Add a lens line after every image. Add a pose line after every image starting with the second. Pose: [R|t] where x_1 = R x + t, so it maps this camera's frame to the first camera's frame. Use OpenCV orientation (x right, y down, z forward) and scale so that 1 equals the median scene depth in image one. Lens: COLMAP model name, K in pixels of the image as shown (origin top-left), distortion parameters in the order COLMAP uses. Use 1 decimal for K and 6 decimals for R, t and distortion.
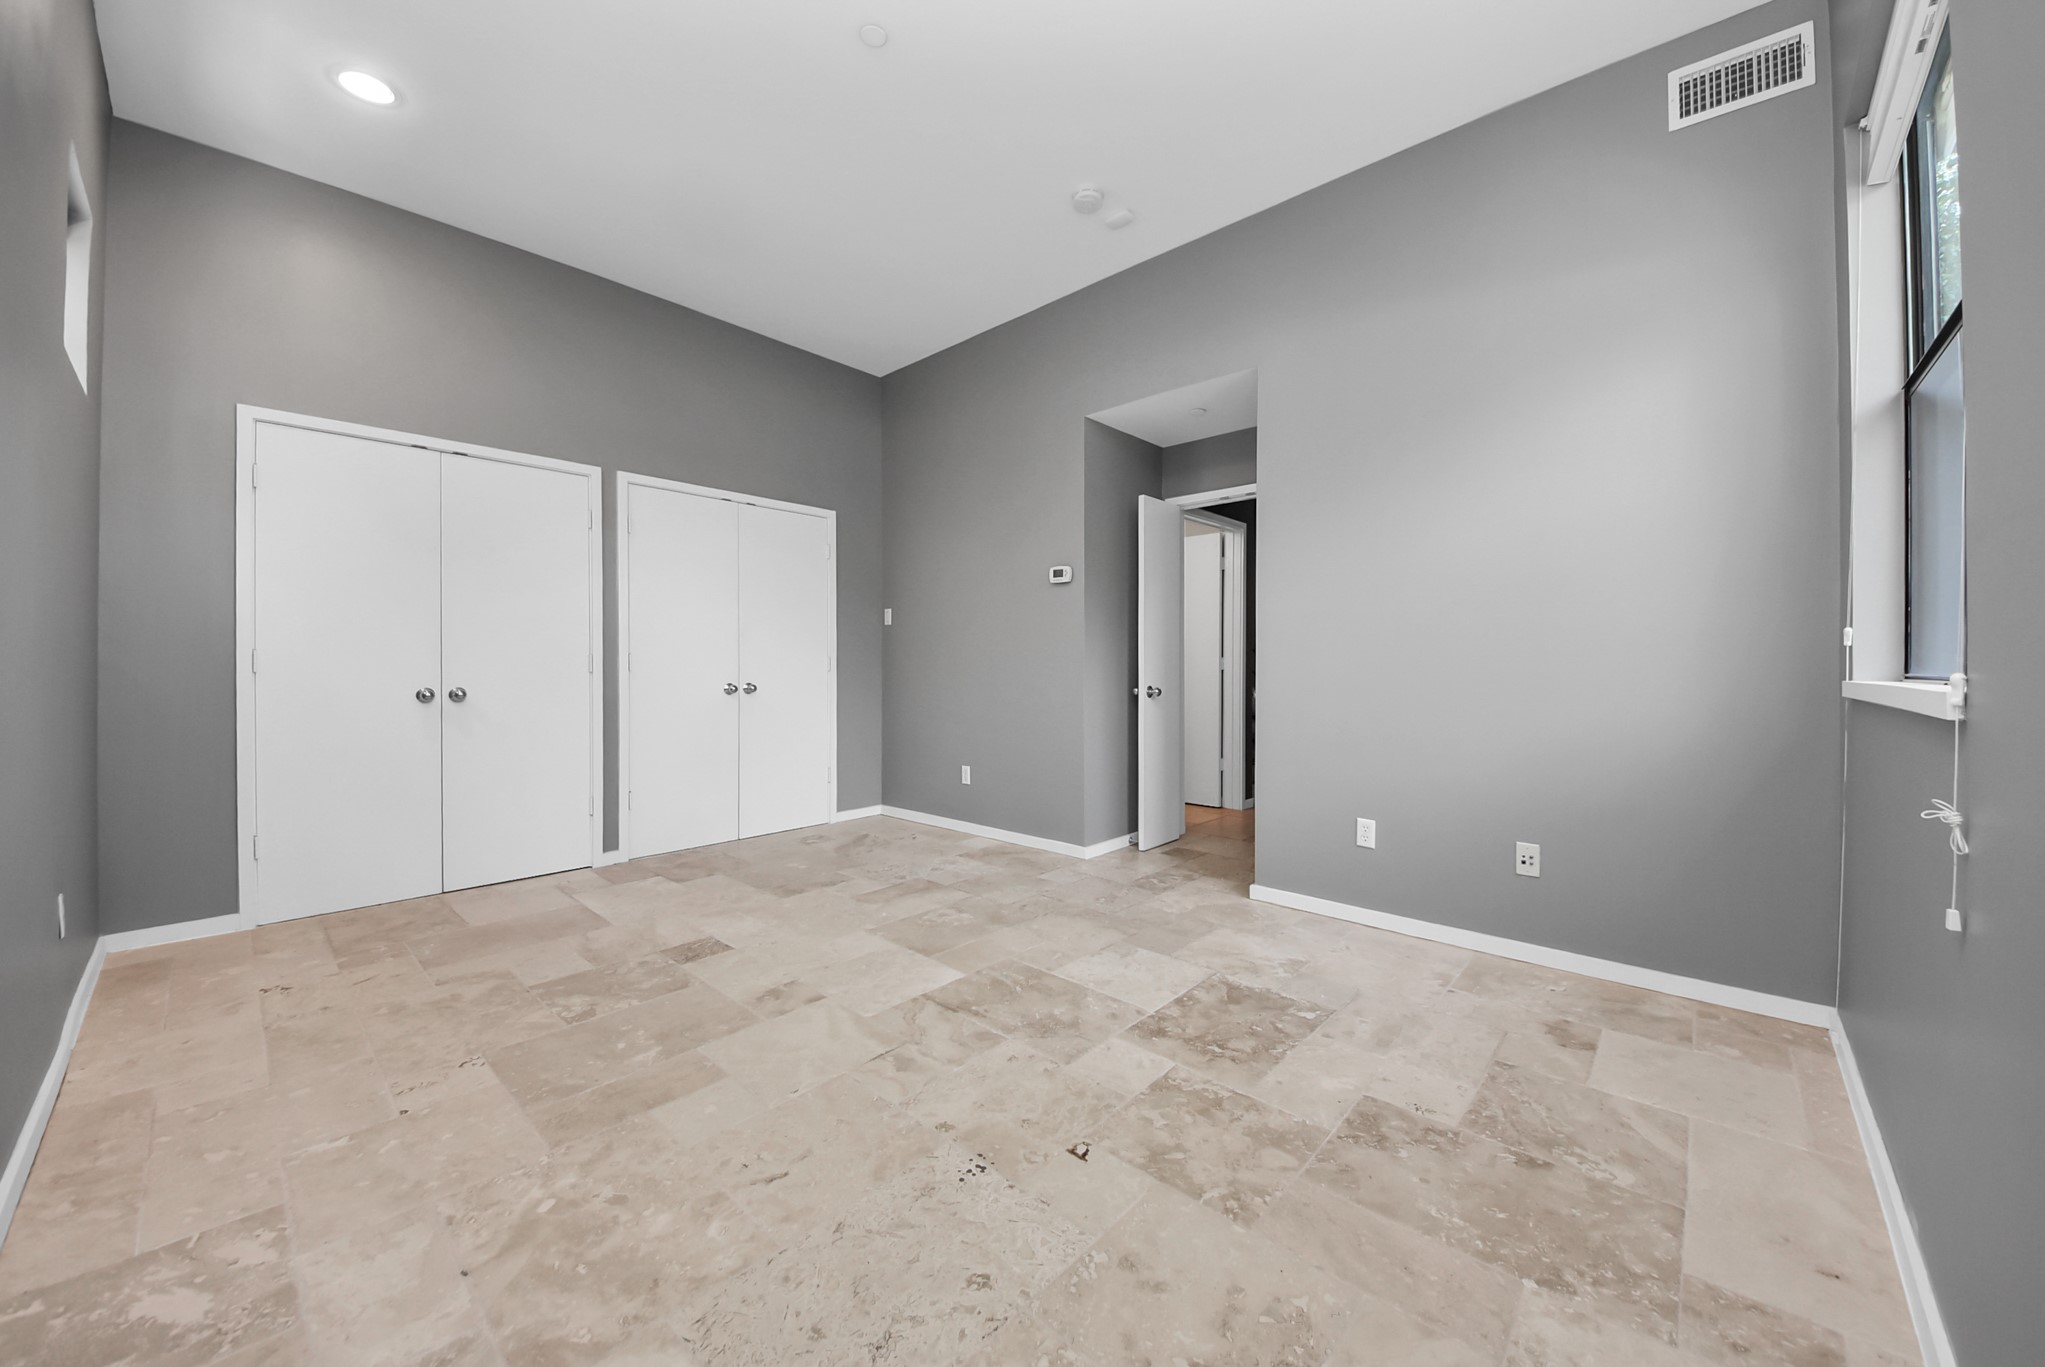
lens RADIAL K [[739.3, 0, 1033.9], [0, 739.3, 682.3], [0, 0, 1]] dist [0.021759, -0.017378]
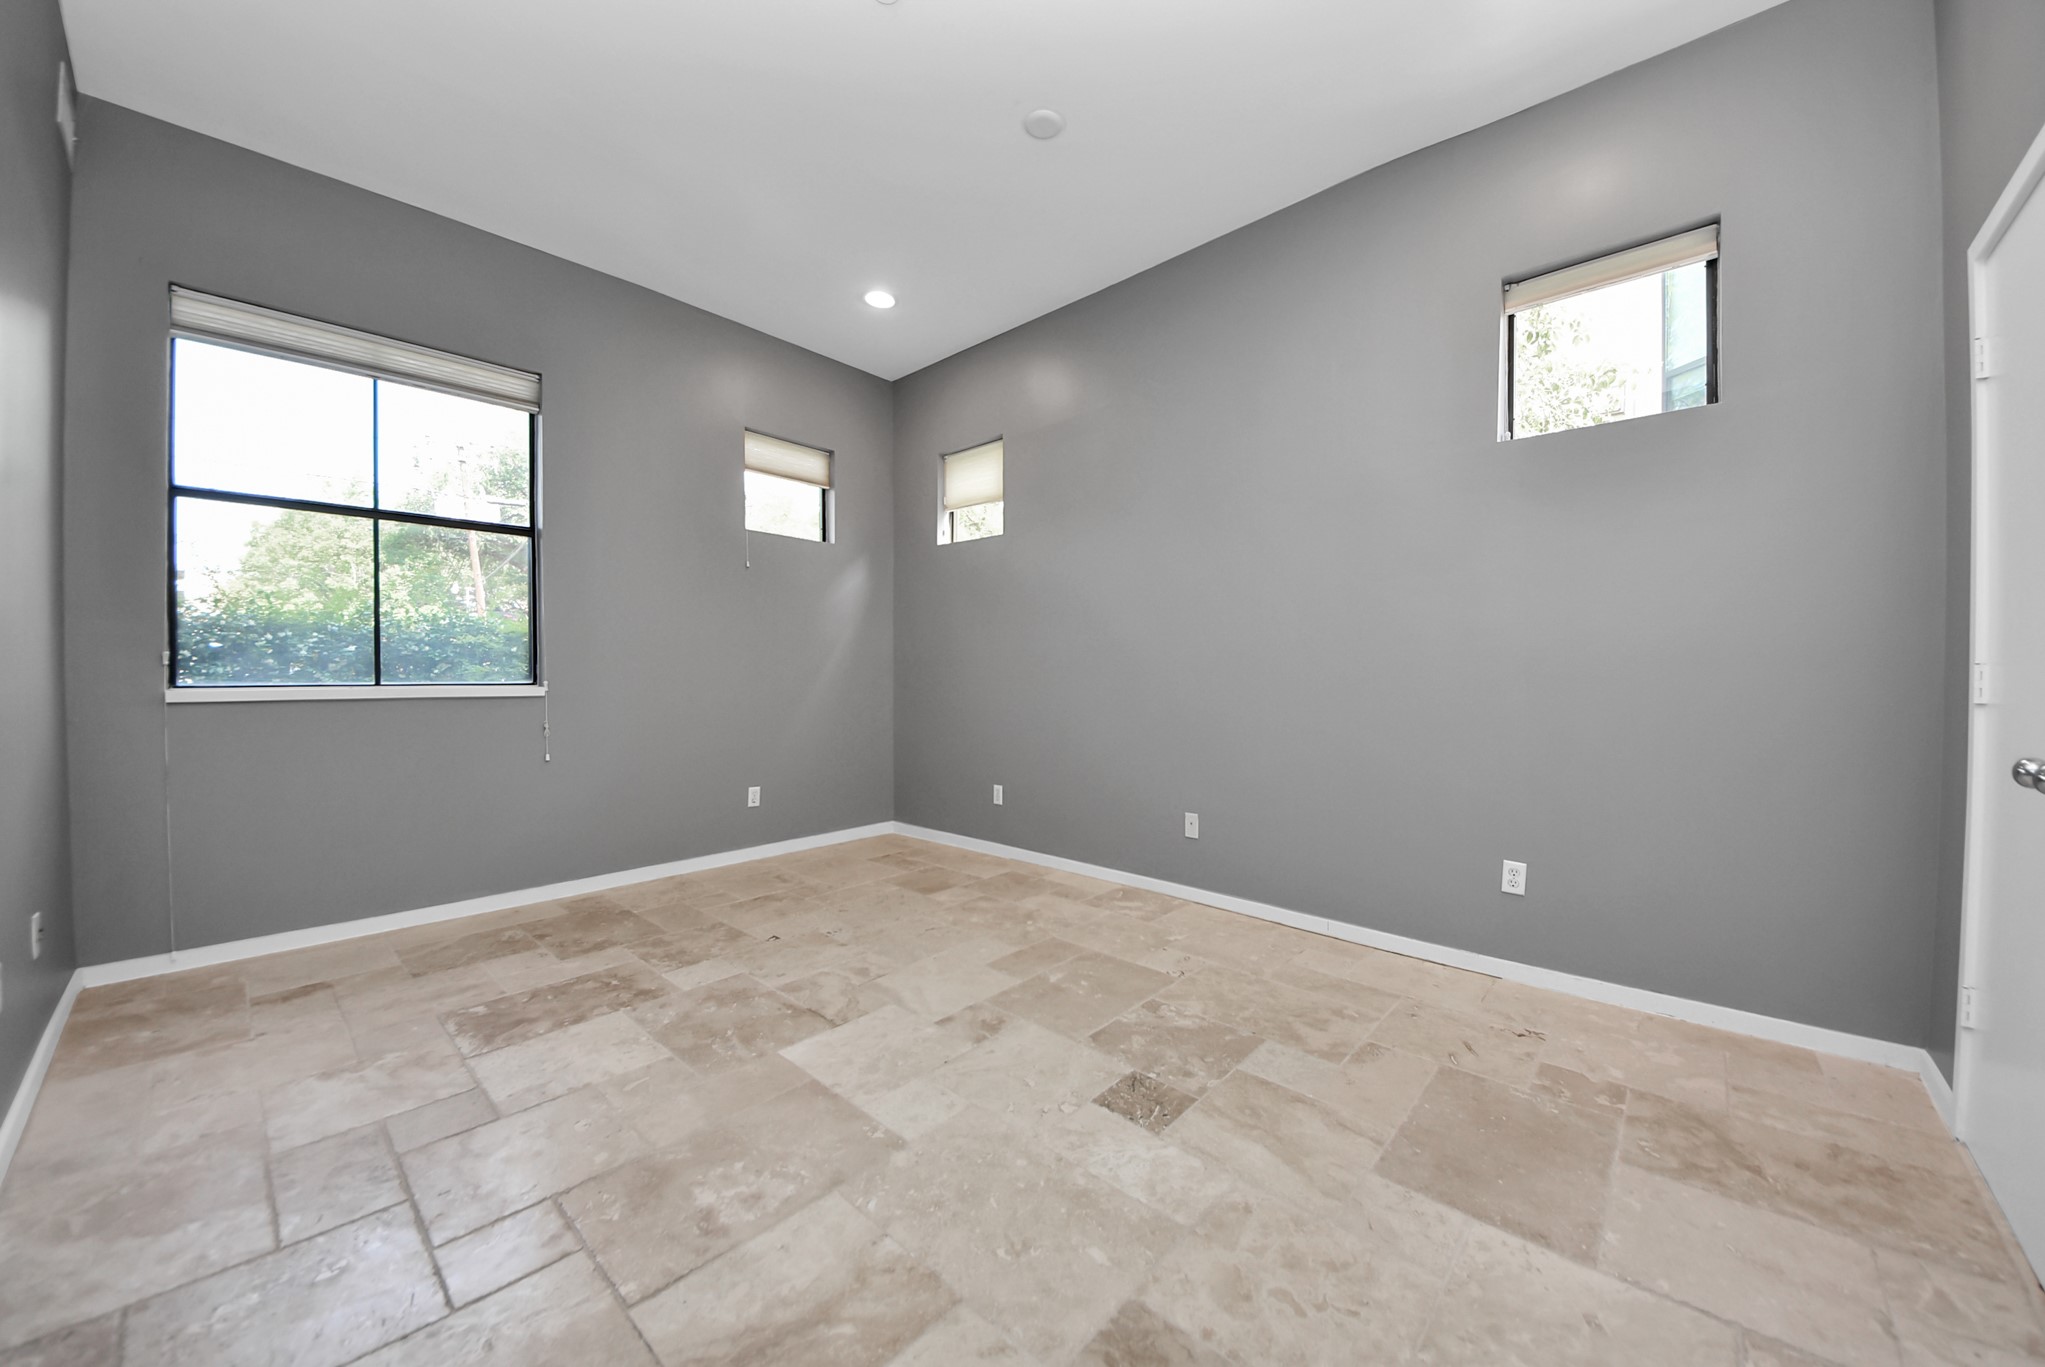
lens RADIAL K [[739.3, 0, 1033.9], [0, 739.3, 682.3], [0, 0, 1]] dist [0.021759, -0.017378]
pose [[-0.999988, -0.004854, 0.000327, -0.429576], [-0.004839, 0.999338, 0.036058, -0.063452], [-0.000502, 0.036056, -0.999350, 2.062571]]
